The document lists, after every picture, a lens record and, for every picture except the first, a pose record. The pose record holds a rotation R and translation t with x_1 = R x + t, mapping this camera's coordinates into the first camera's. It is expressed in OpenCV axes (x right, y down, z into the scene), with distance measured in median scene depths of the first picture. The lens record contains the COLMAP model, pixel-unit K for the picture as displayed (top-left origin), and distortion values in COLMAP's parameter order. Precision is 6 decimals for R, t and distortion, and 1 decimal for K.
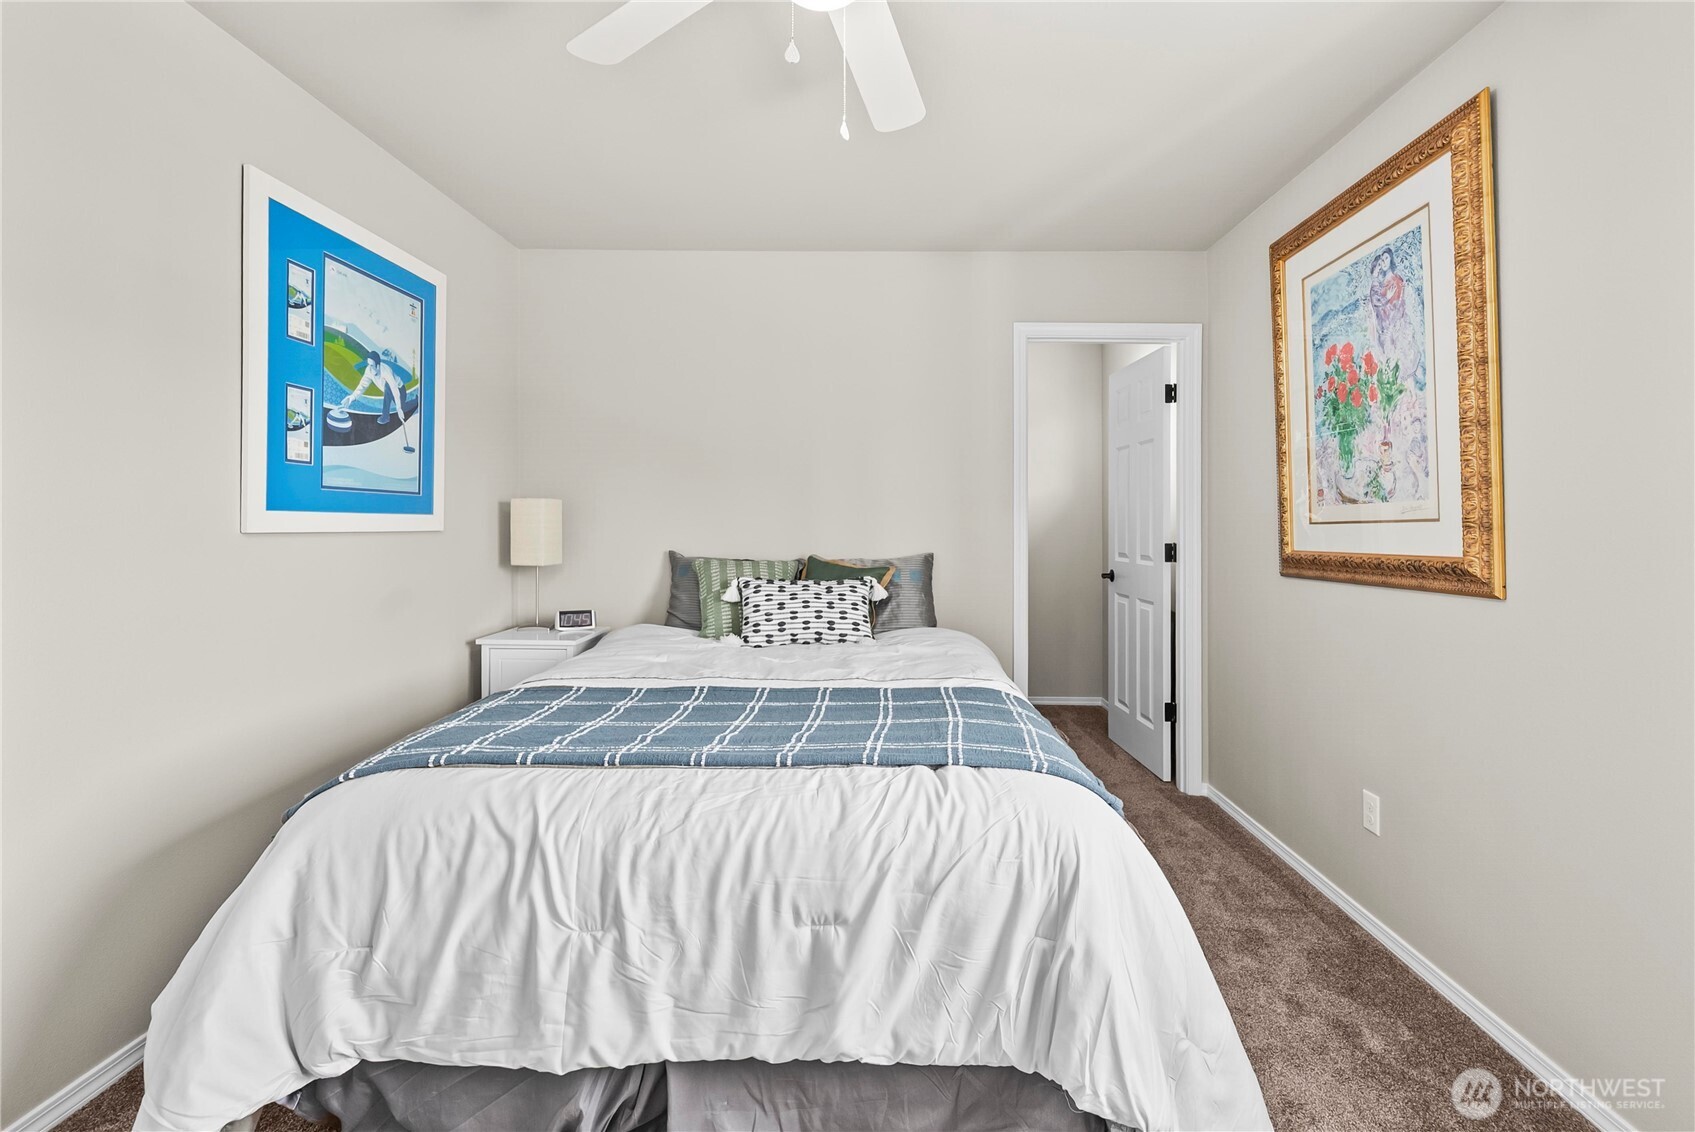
lens RADIAL K [[752.9, 0, 852.2], [0, 752.9, 526.6], [0, 0, 1]] dist [0.001038, 0.000013]
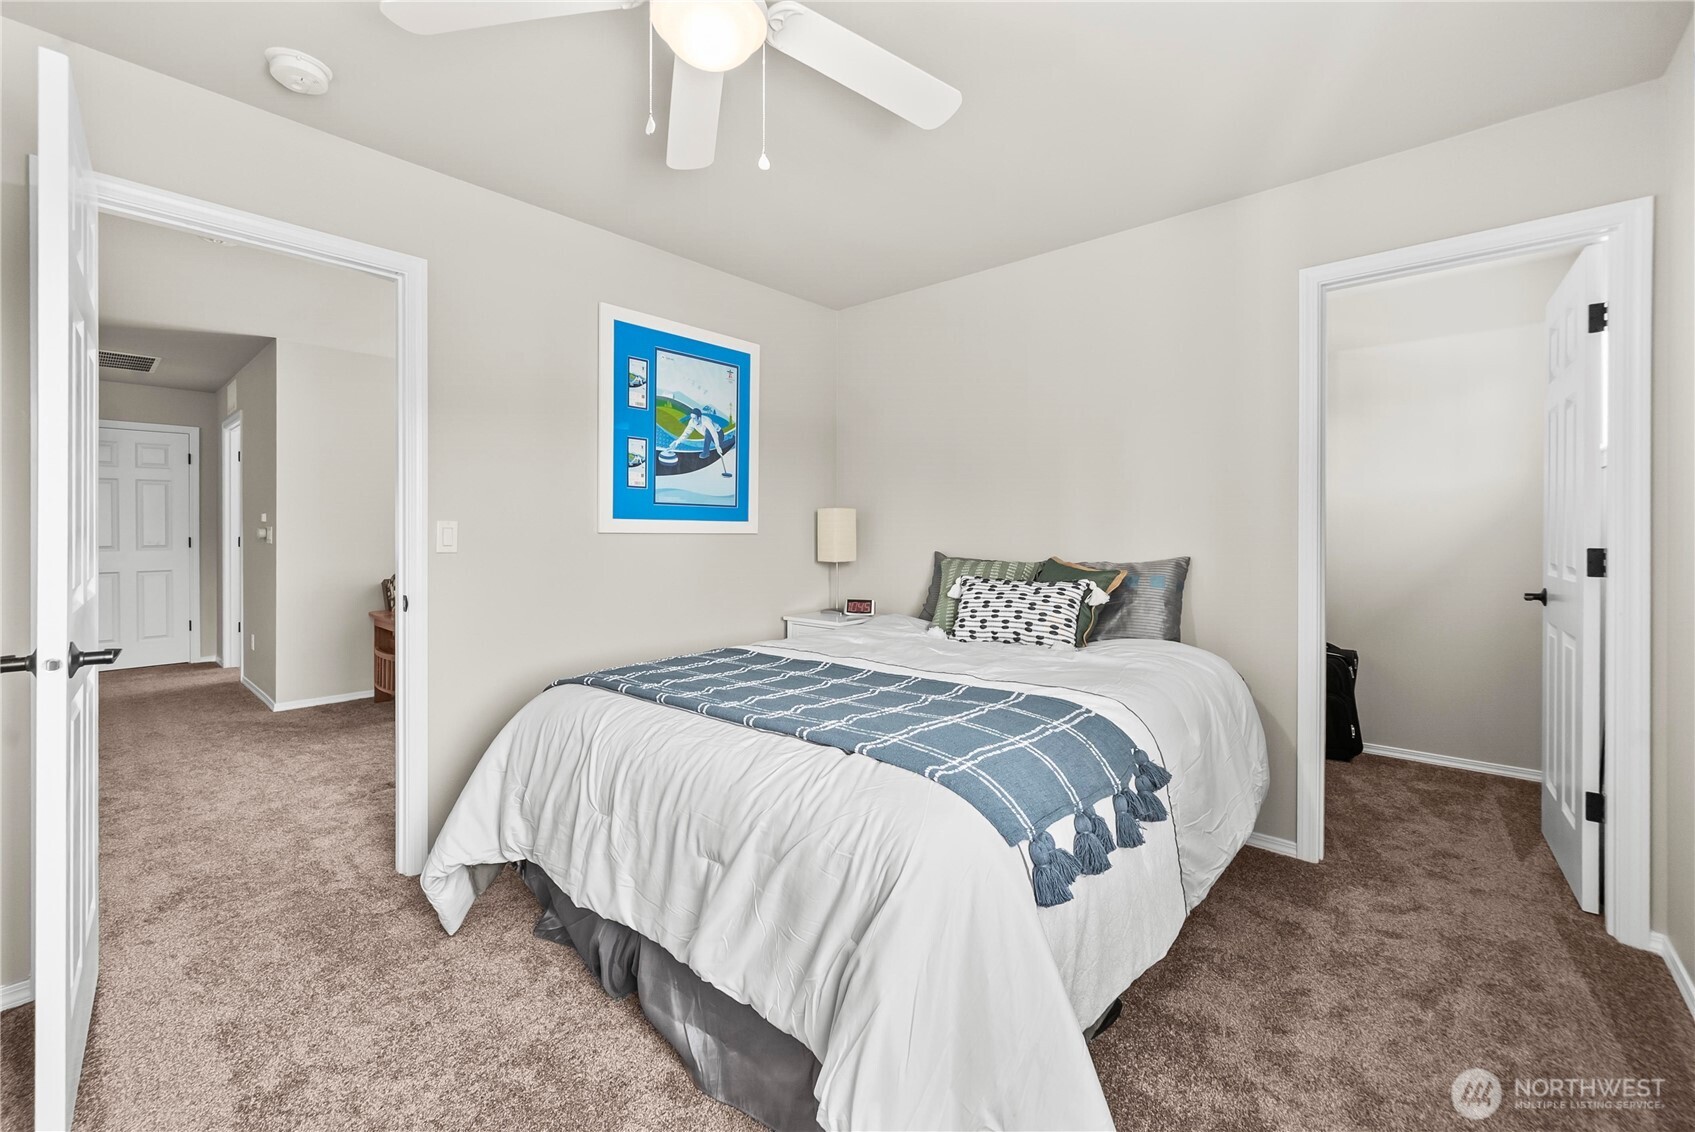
lens RADIAL K [[690.0, 0, 842.7], [0, 690.0, 540.0], [0, 0, 1]] dist [-0.000757, 0.000359]
pose [[0.762496, -0.000938, -0.646993, 0.398193], [0.001422, 0.999999, 0.000227, 0.017991], [0.646992, -0.001093, 0.762496, 0.159635]]
